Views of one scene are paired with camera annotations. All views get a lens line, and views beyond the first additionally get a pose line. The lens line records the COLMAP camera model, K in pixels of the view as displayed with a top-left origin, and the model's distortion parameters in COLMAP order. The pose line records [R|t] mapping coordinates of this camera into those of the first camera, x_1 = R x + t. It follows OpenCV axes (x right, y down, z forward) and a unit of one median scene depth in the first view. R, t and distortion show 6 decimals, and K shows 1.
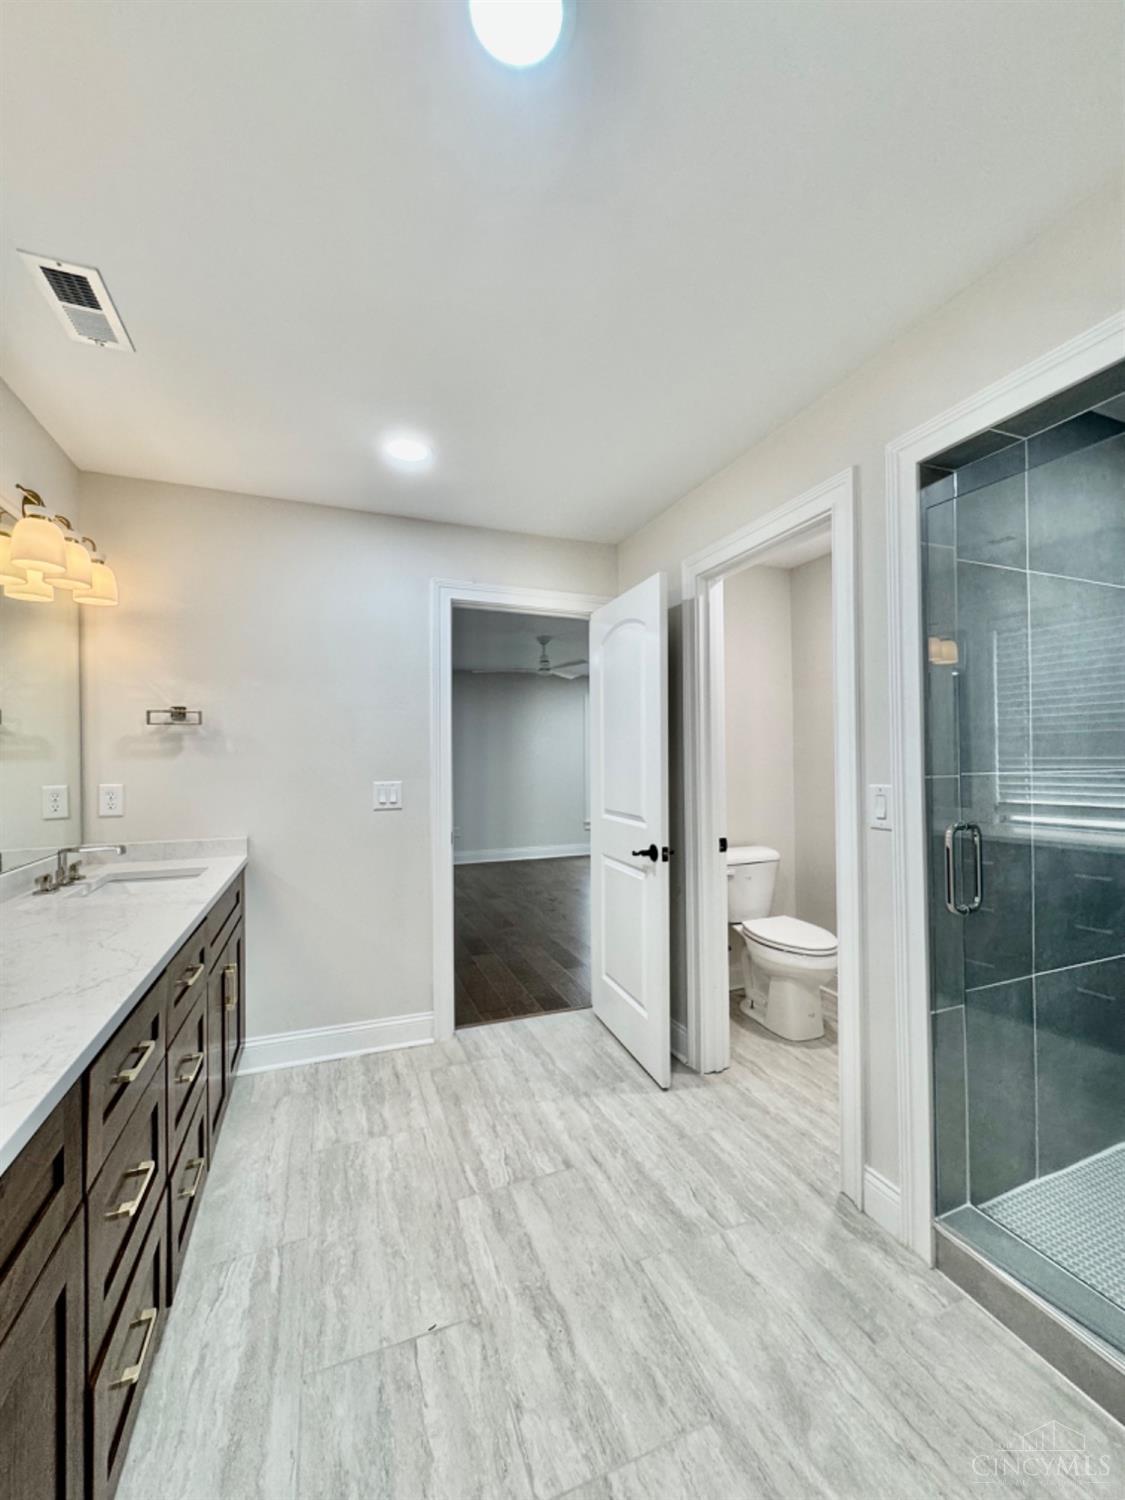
lens RADIAL K [[598.3, 0, 563.5], [0, 598.3, 750.9], [0, 0, 1]] dist [-0.003800, 0.000807]
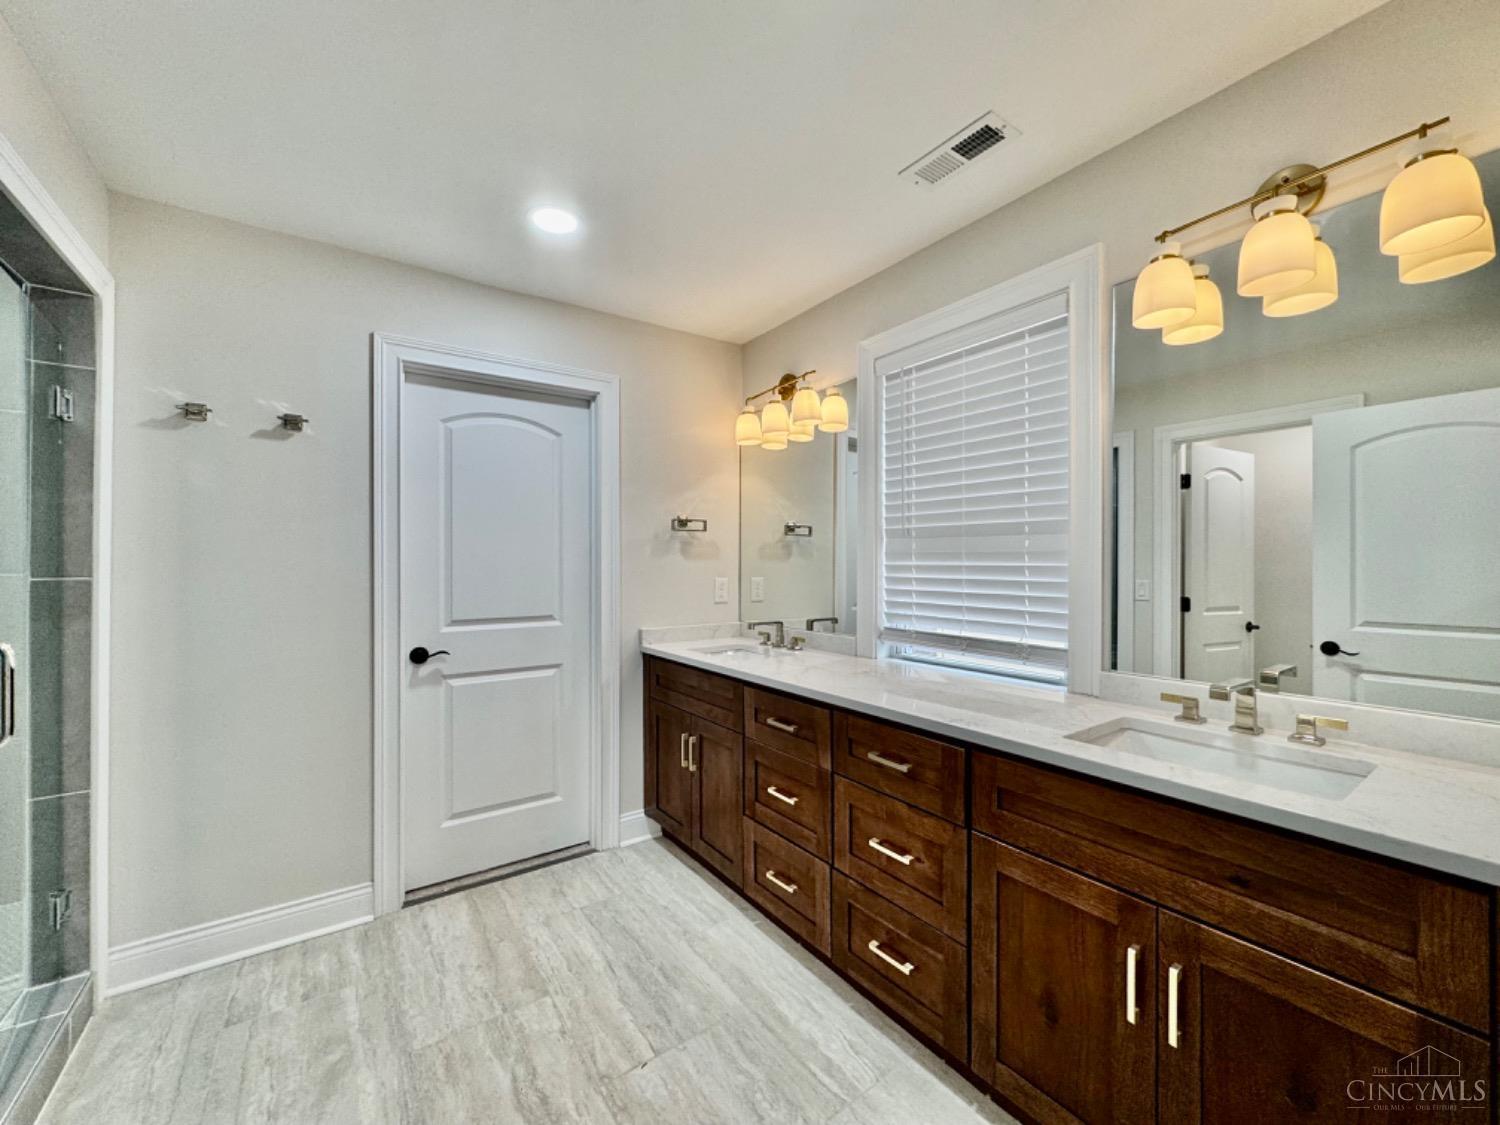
lens RADIAL K [[598.3, 0, 754.3], [0, 598.3, 563.3], [0, 0, 1]] dist [-0.003800, 0.000807]
pose [[-0.969514, 0.010515, -0.244812, -0.144253], [0.013577, 0.999849, -0.010822, 0.036847], [0.244661, -0.013815, -0.969510, 1.991295]]
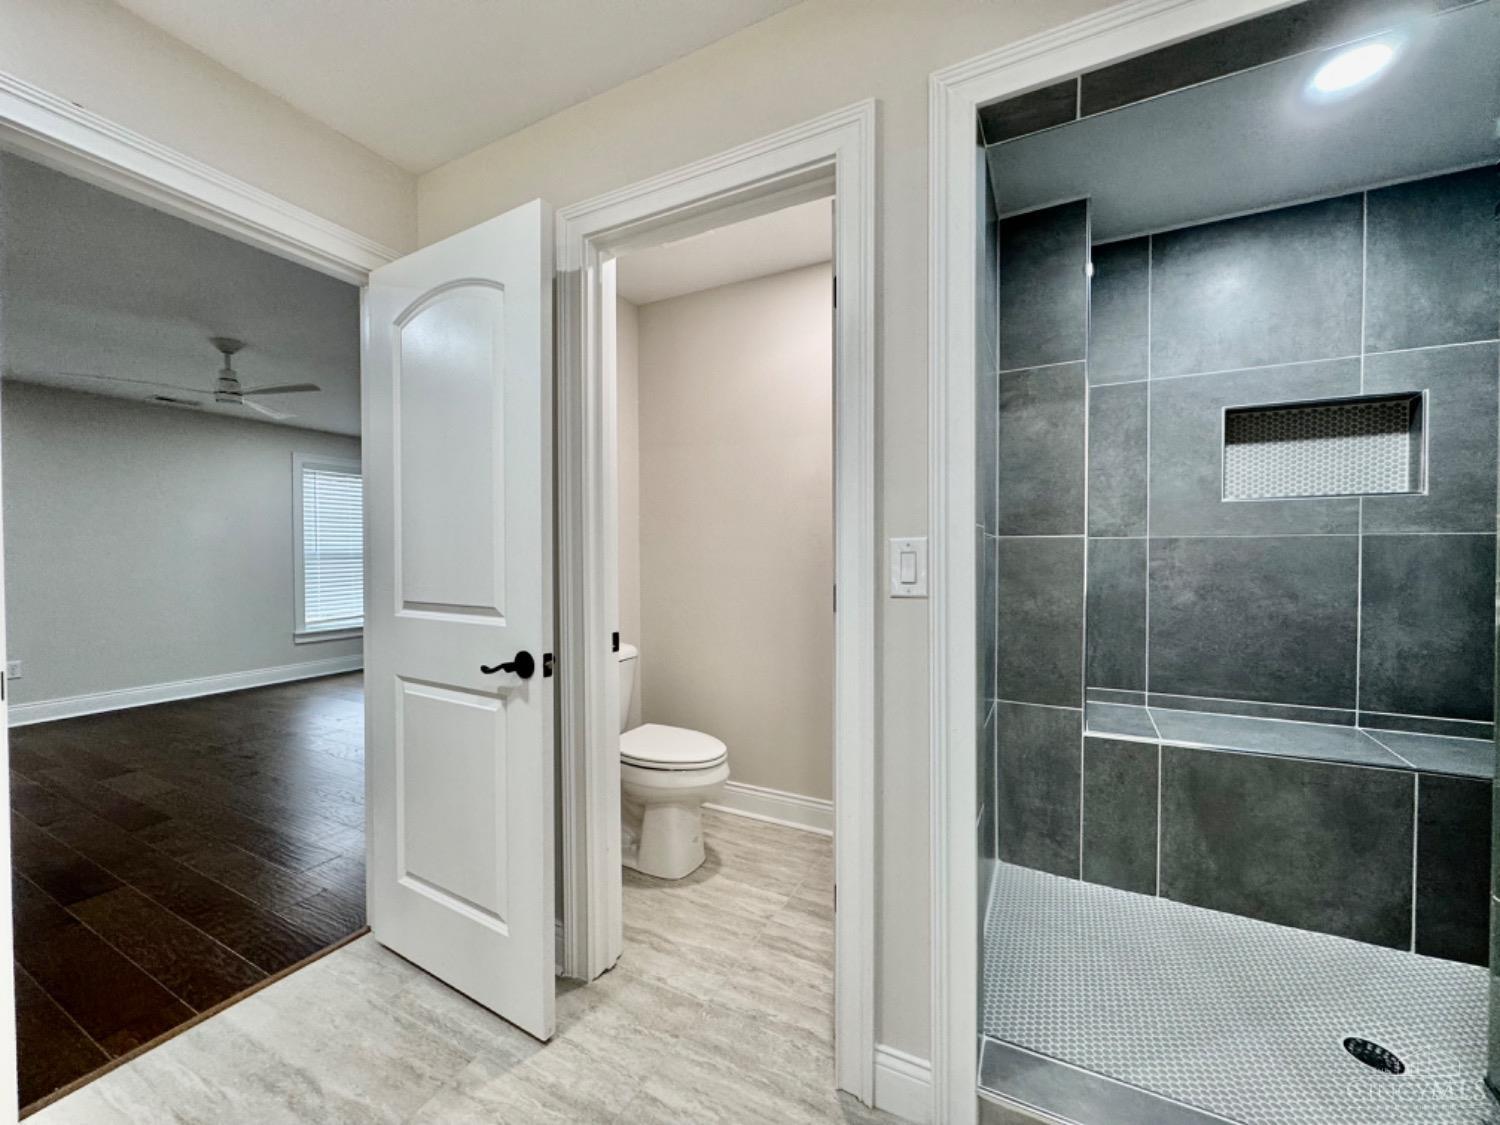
lens RADIAL K [[598.3, 0, 750.5], [0, 598.3, 562.9], [0, 0, 1]] dist [-0.003800, 0.000807]
pose [[0.752768, -0.004529, 0.658271, -0.074270], [-0.010962, 0.999751, 0.019415, 0.050984], [-0.658195, -0.021831, 0.752531, 0.382551]]
